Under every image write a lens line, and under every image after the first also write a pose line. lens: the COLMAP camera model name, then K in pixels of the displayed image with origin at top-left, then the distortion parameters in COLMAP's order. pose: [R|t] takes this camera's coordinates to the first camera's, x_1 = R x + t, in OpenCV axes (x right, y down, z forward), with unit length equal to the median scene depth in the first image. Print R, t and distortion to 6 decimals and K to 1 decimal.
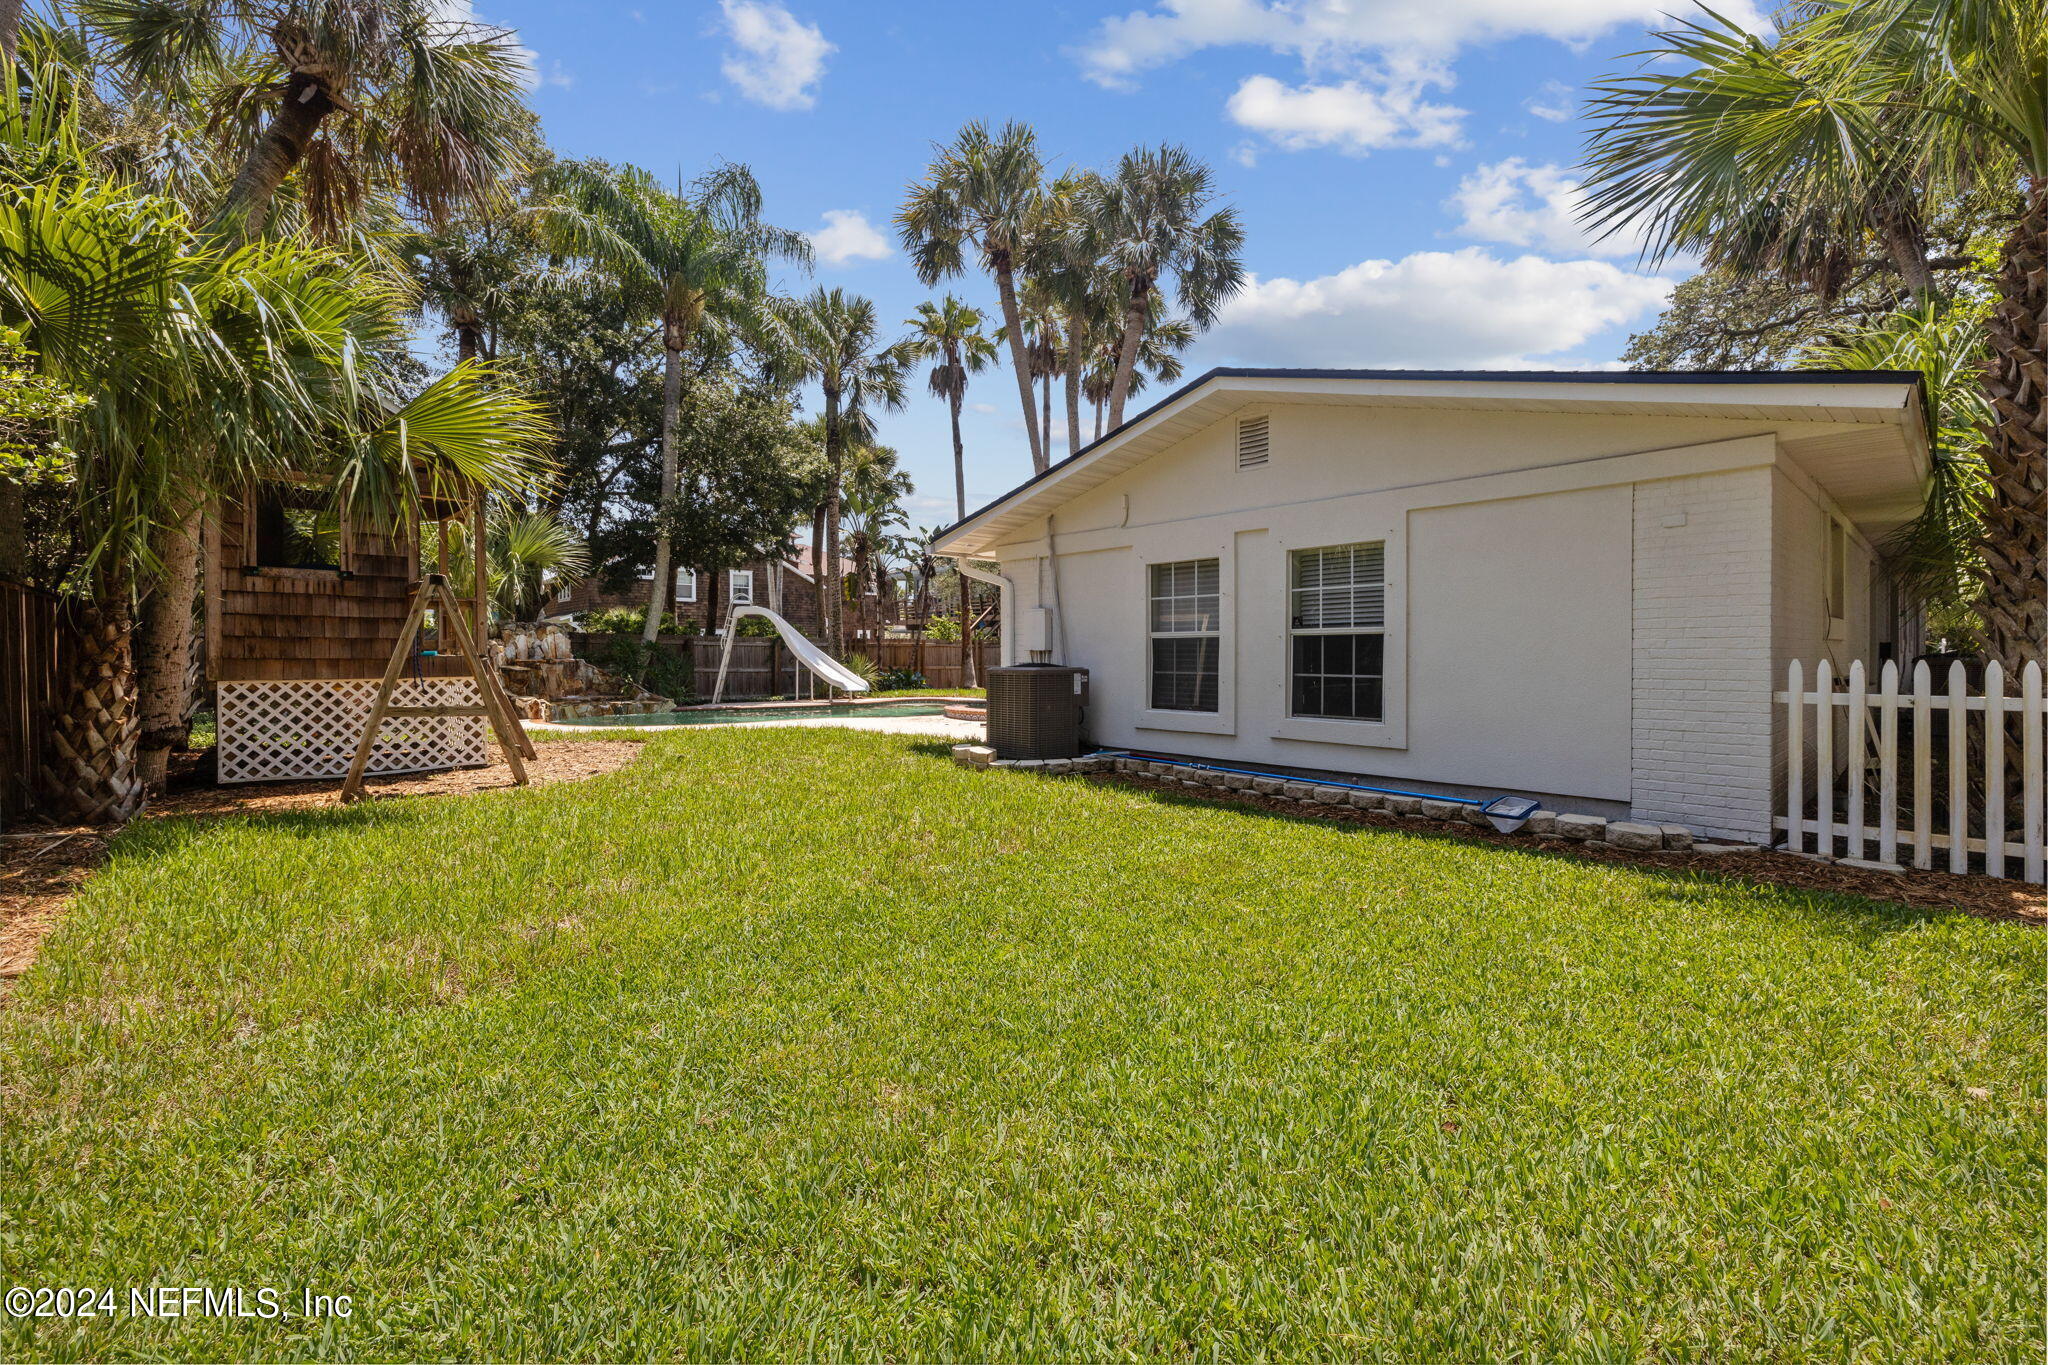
lens RADIAL K [[854.1, 0, 1024.2], [0, 854.1, 680.1], [0, 0, 1]] dist [0.003231, 0.000541]
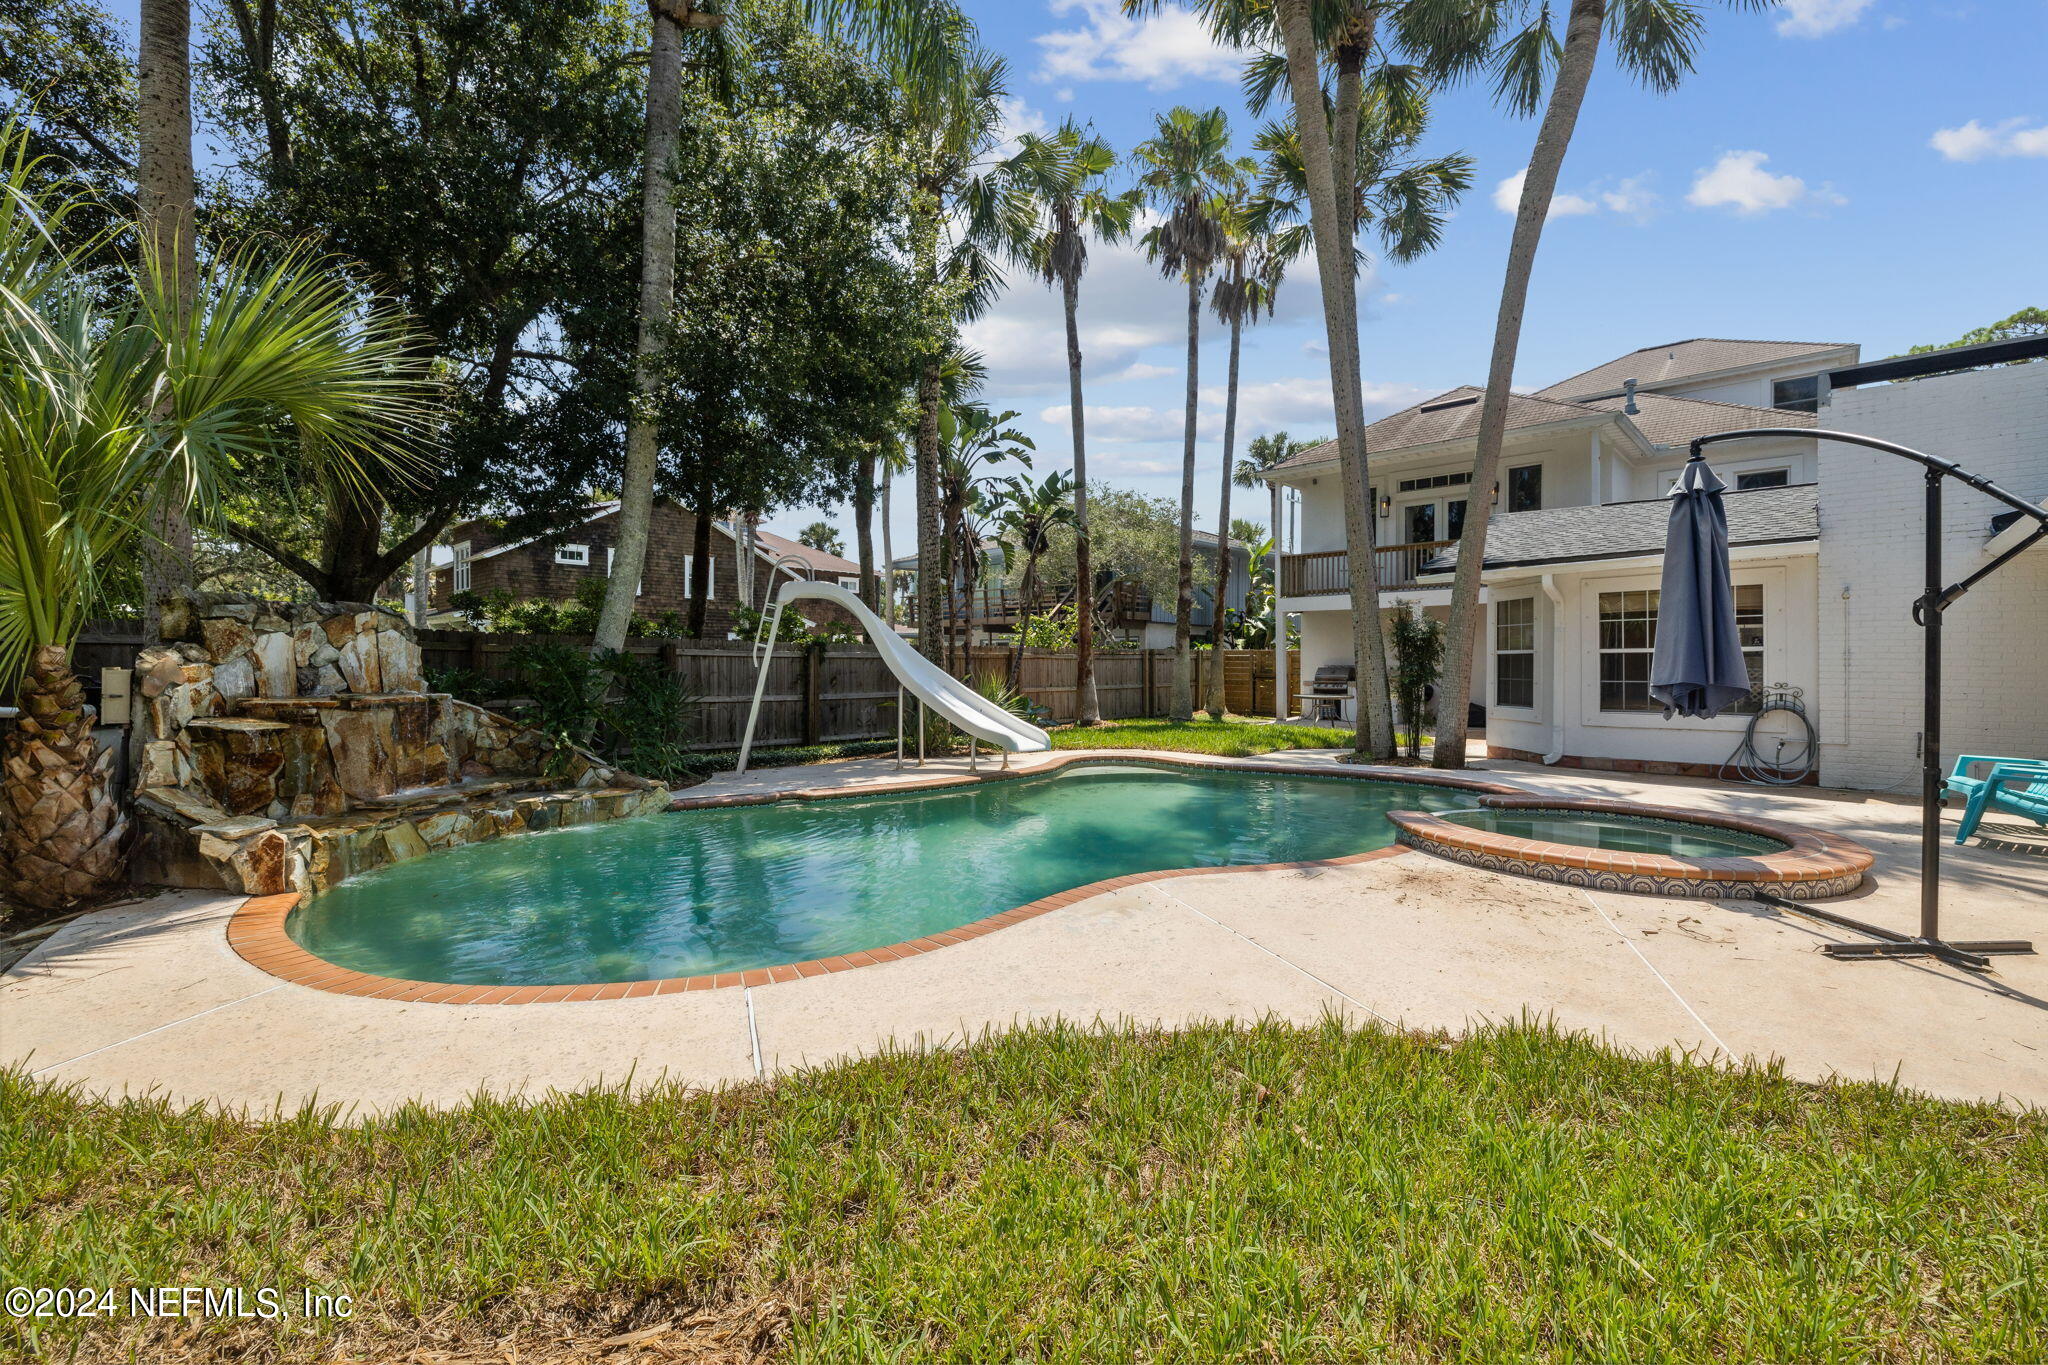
lens RADIAL K [[854.1, 0, 1024.6], [0, 854.1, 675.5], [0, 0, 1]] dist [0.003231, 0.000541]
pose [[0.996517, 0.001790, 0.083368, -0.263398], [-0.000518, 0.999883, -0.015272, -0.026283], [-0.083386, 0.015176, 0.996402, 0.544600]]
